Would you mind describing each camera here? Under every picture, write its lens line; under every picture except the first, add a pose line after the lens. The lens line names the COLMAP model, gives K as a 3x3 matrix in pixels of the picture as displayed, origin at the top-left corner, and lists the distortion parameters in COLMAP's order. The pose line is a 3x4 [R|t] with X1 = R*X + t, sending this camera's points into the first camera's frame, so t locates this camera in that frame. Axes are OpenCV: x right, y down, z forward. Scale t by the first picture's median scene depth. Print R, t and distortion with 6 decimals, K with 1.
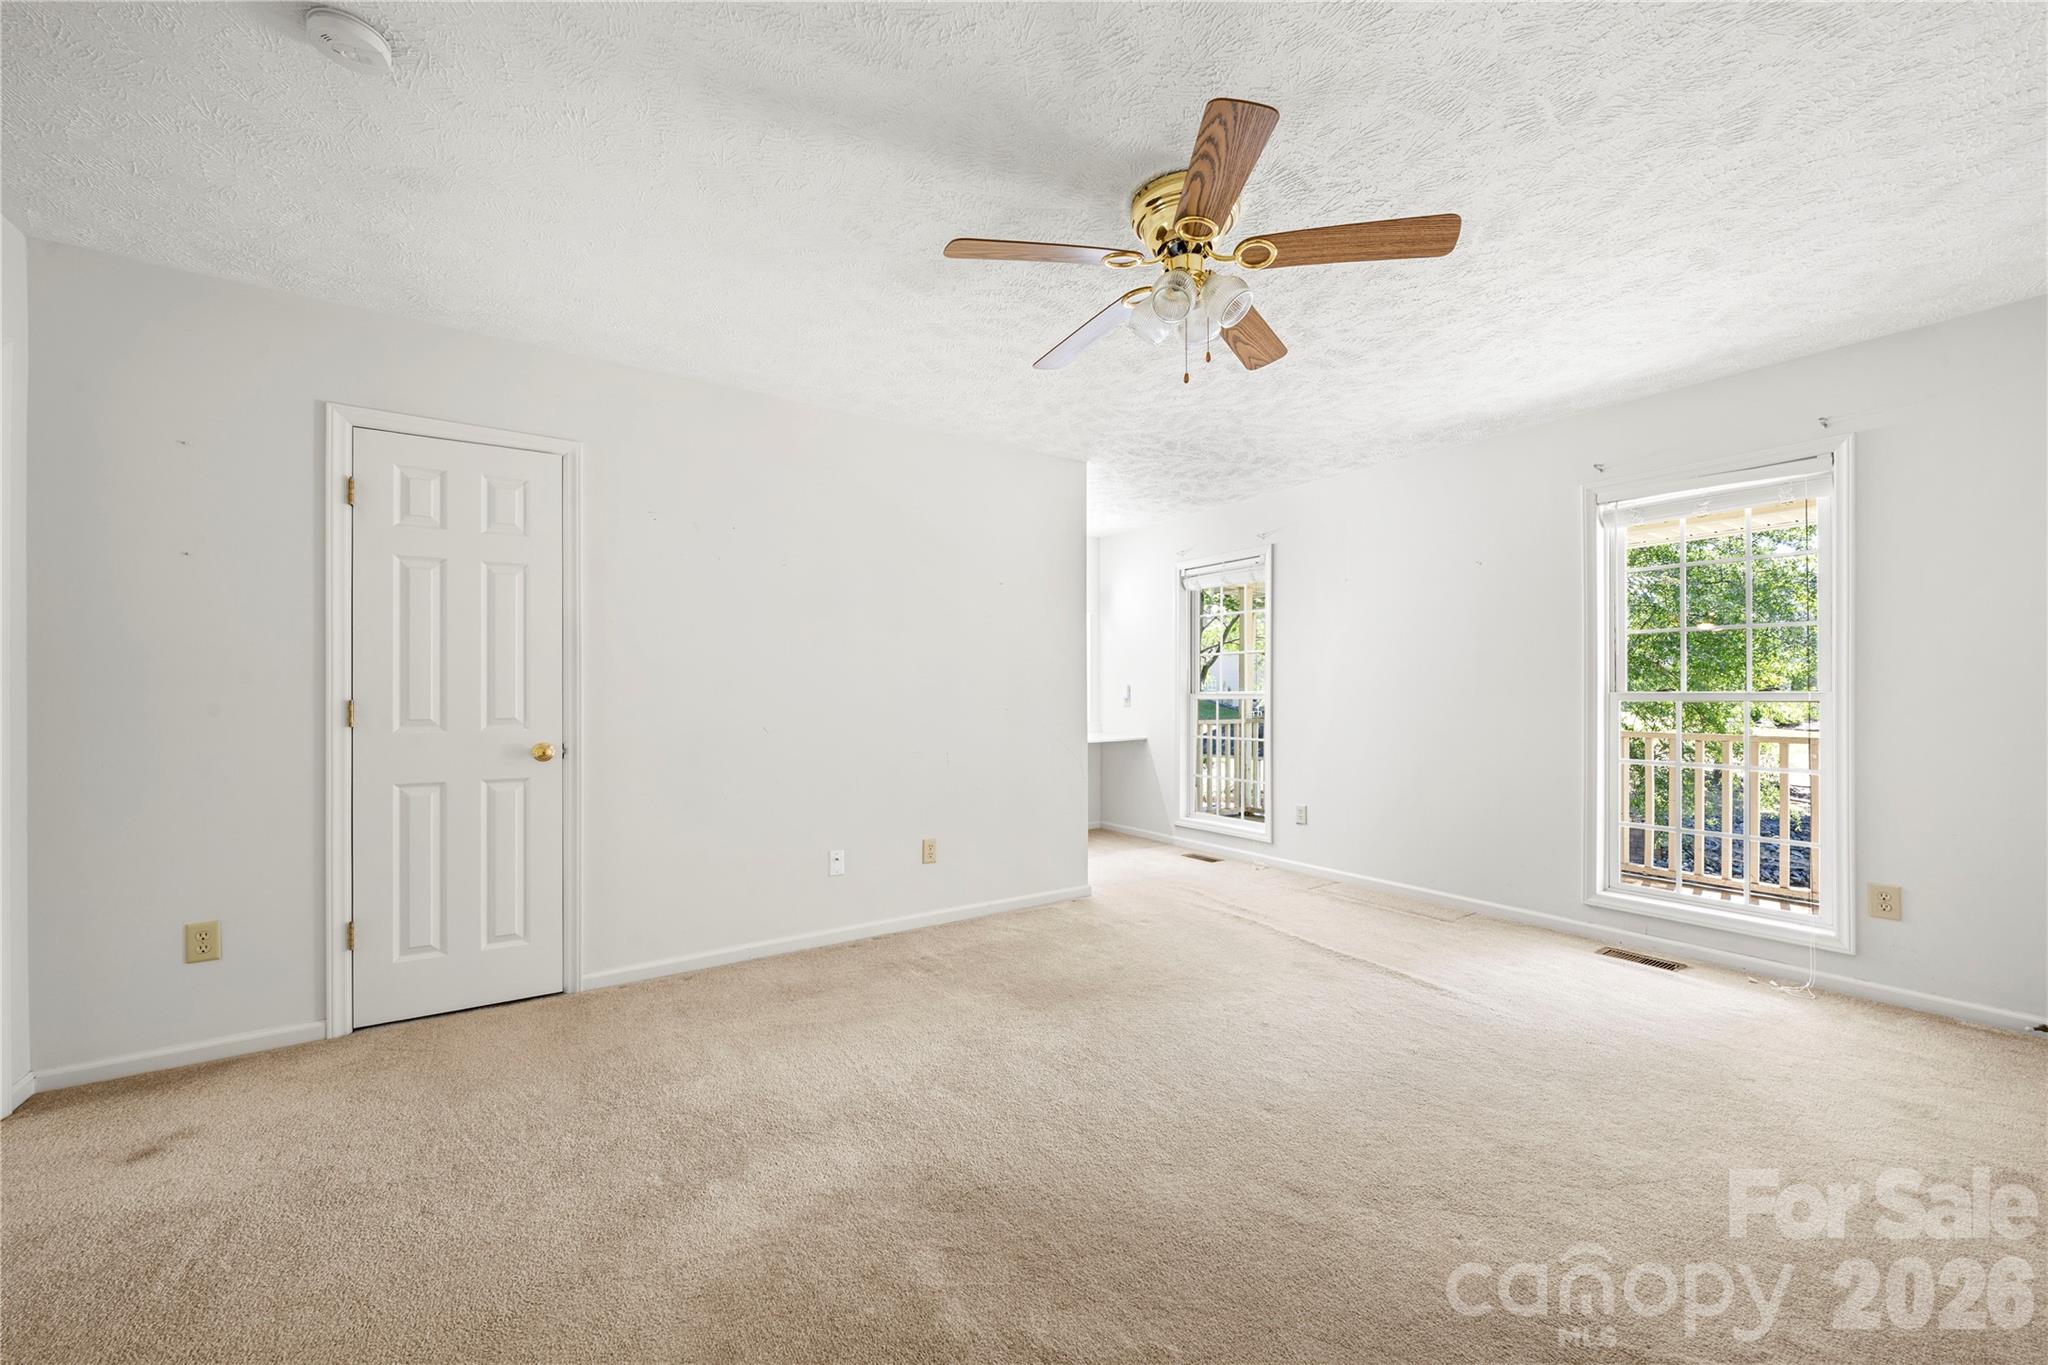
lens RADIAL K [[770.7, 0, 1025.3], [0, 770.7, 692.2], [0, 0, 1]] dist [-0.012504, 0.000011]
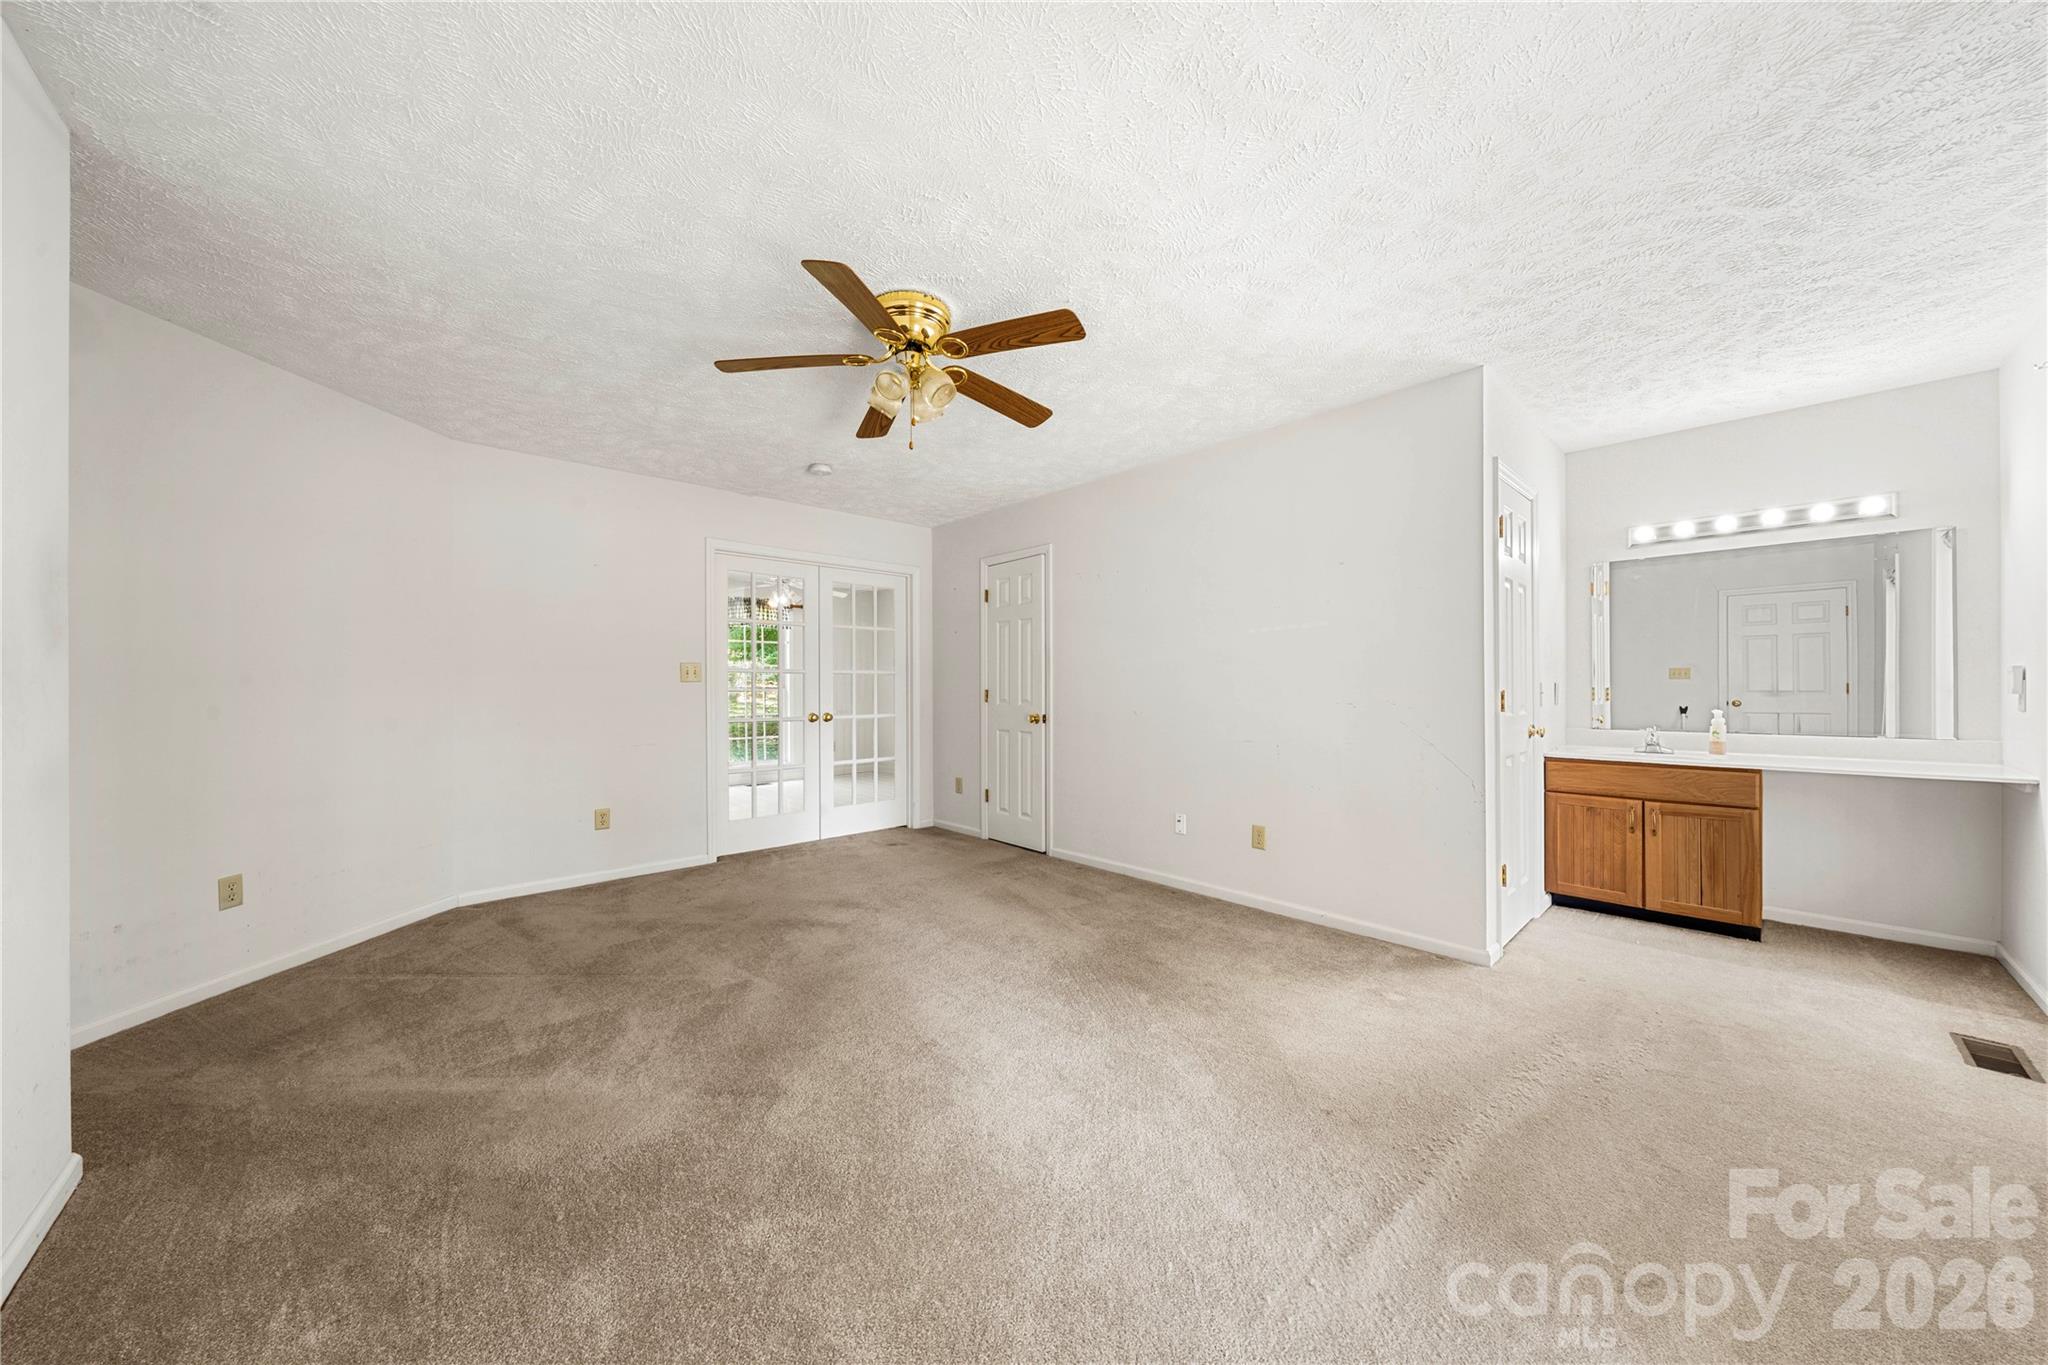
lens RADIAL K [[701.7, 0, 1024.0], [0, 701.7, 682.5], [0, 0, 1]] dist [-0.000525, -0.000052]
pose [[0.133227, -0.003356, -0.991080, 1.009483], [0.003610, 0.999989, -0.002901, -0.002202], [0.991079, -0.003191, 0.133237, 0.729695]]
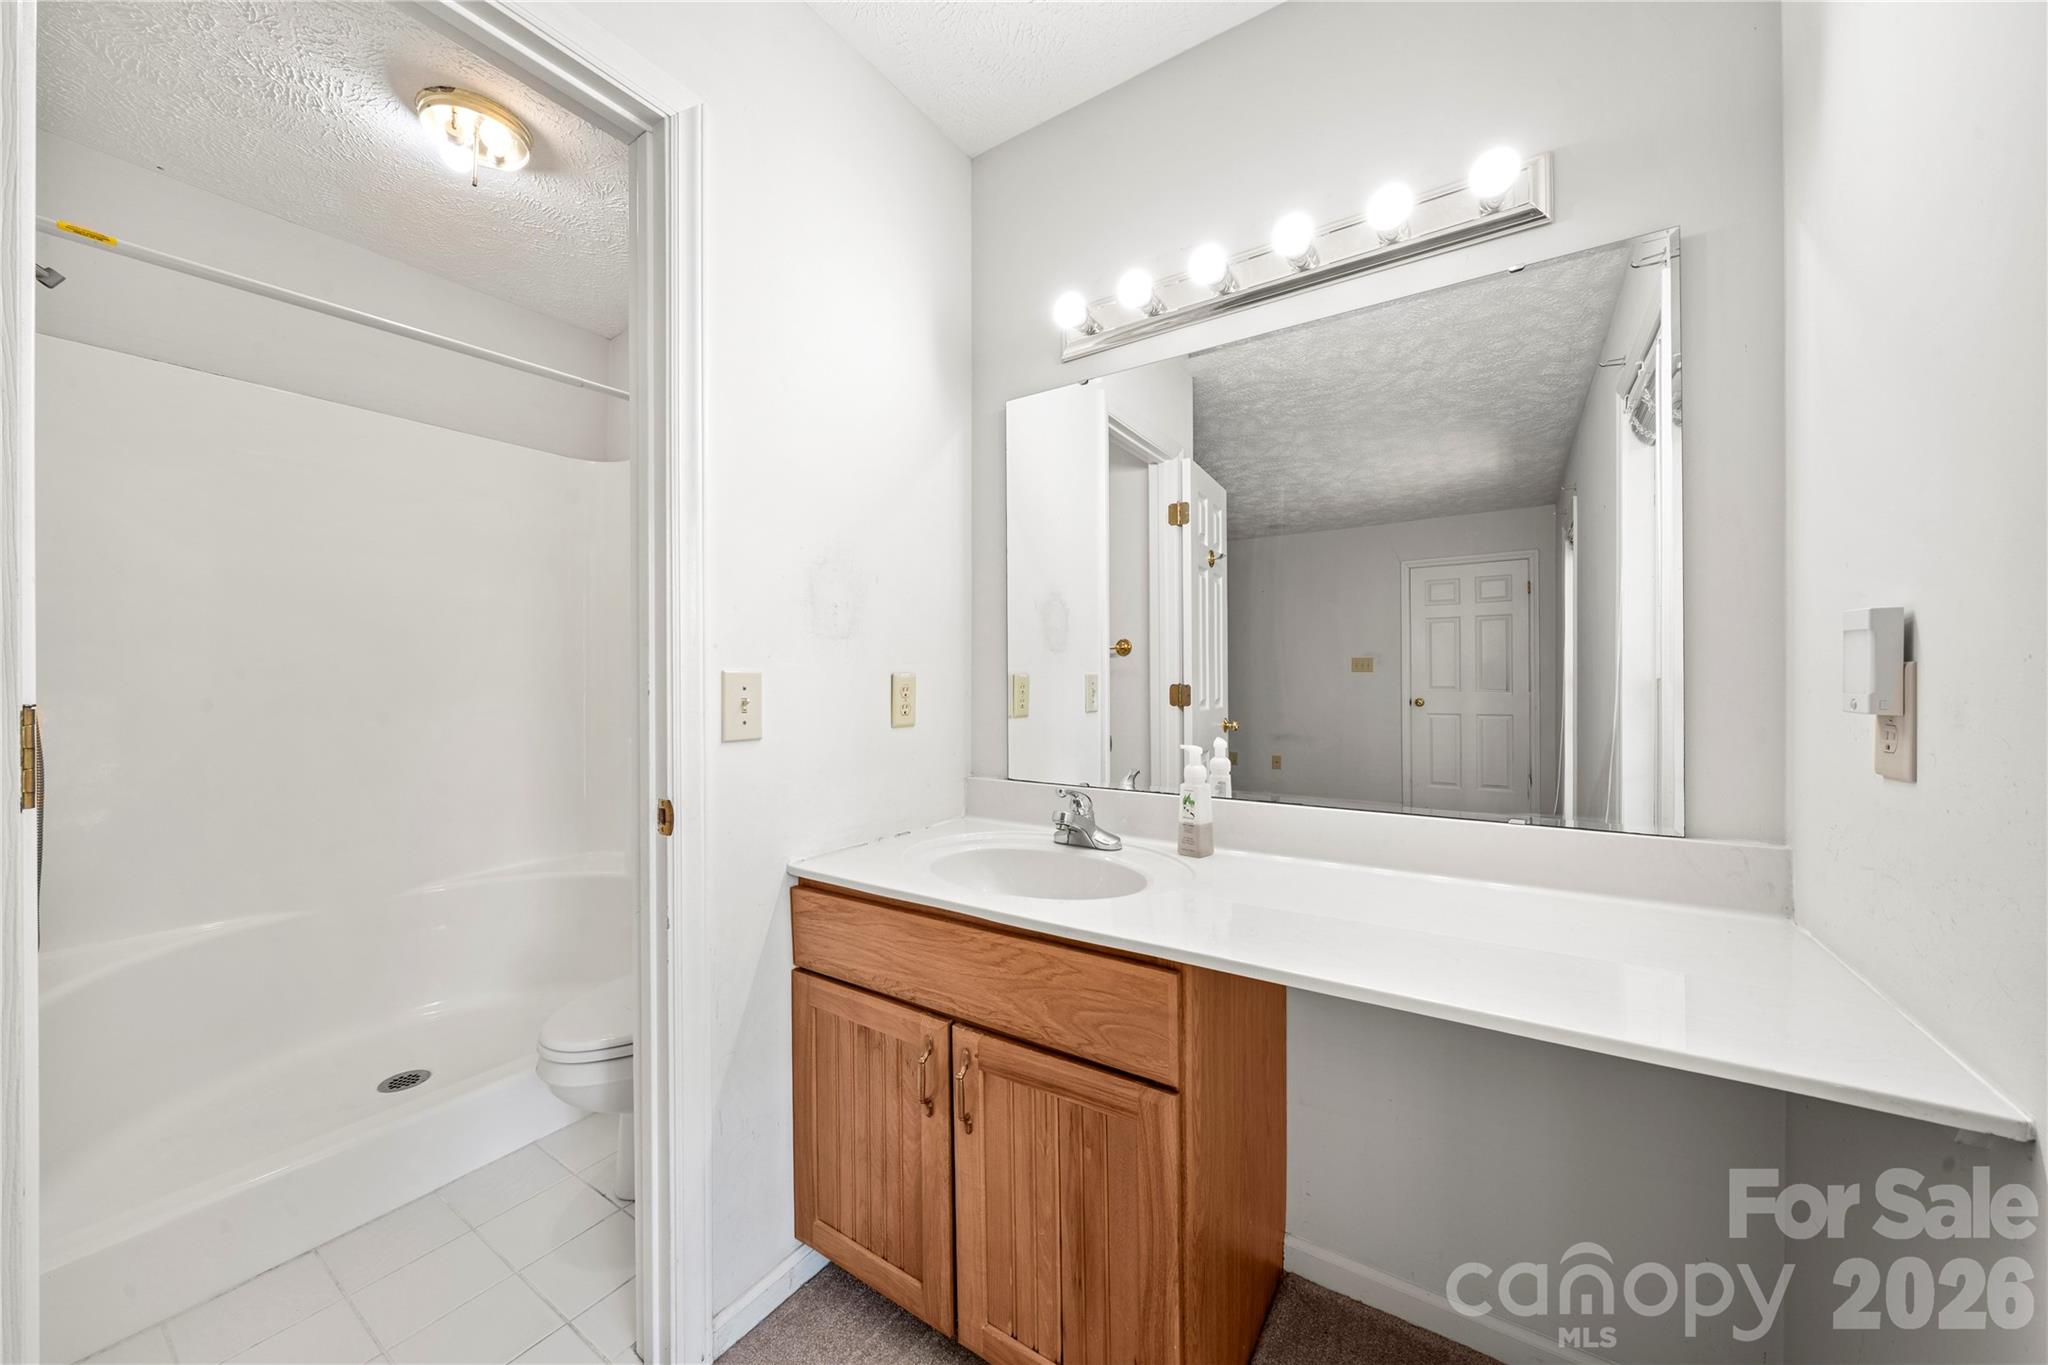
lens RADIAL K [[736.1, 0, 1018.1], [0, 736.1, 678.1], [0, 0, 1]] dist [-0.011774, 0.000011]
pose [[0.360793, 0.000672, -0.932646, 0.552998], [0.001158, 0.999999, 0.001168, 0.000712], [0.932645, -0.001501, 0.360792, 1.507203]]
